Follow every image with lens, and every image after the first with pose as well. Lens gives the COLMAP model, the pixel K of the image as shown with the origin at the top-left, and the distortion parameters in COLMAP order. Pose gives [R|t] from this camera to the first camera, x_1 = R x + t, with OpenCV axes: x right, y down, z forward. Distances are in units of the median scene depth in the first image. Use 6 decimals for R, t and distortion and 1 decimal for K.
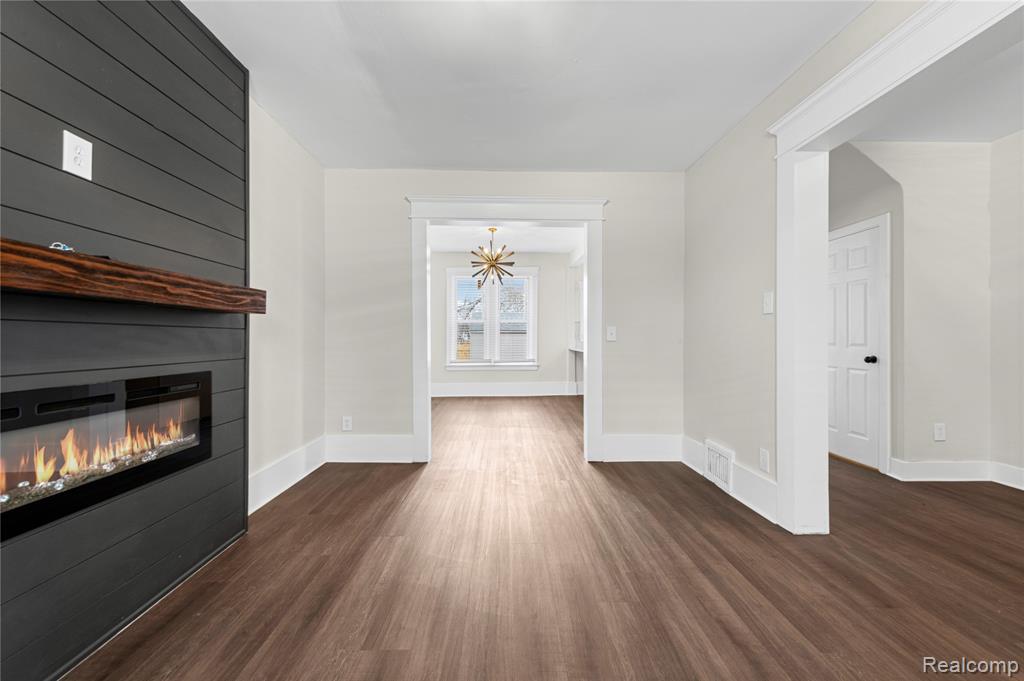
lens RADIAL K [[401.8, 0, 510.7], [0, 401.8, 335.6], [0, 0, 1]] dist [0.003253, -0.000050]
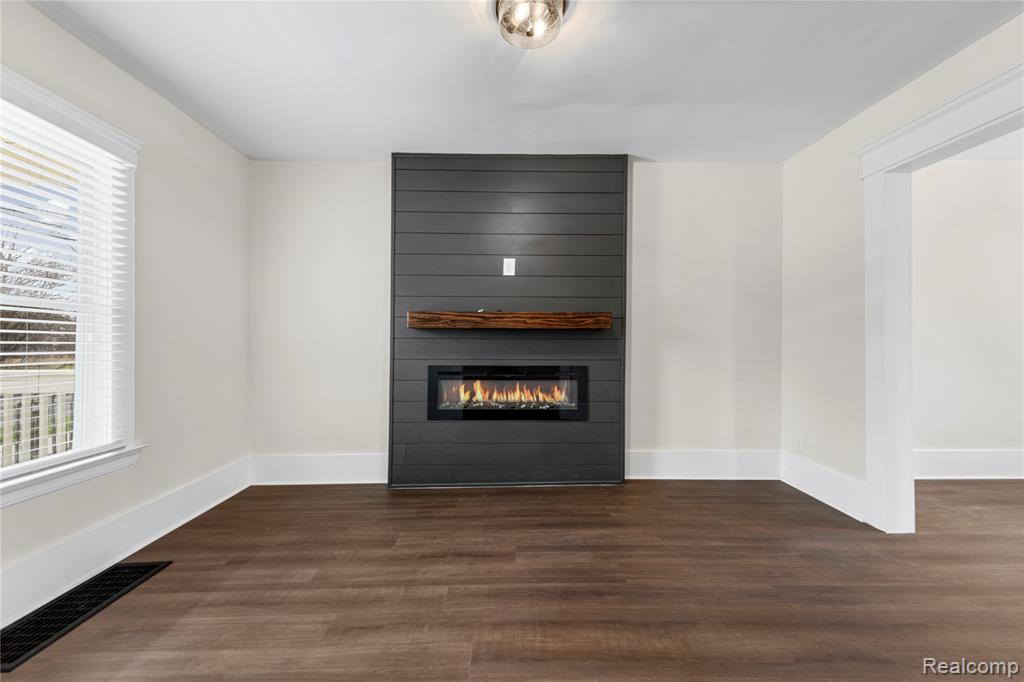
lens RADIAL K [[401.8, 0, 510.7], [0, 401.8, 336.1], [0, 0, 1]] dist [0.003253, -0.000050]
pose [[0.005770, -0.014603, -0.999877, 1.091169], [0.004549, 0.999883, -0.014577, -0.012095], [0.999973, -0.004465, 0.005835, 0.880890]]
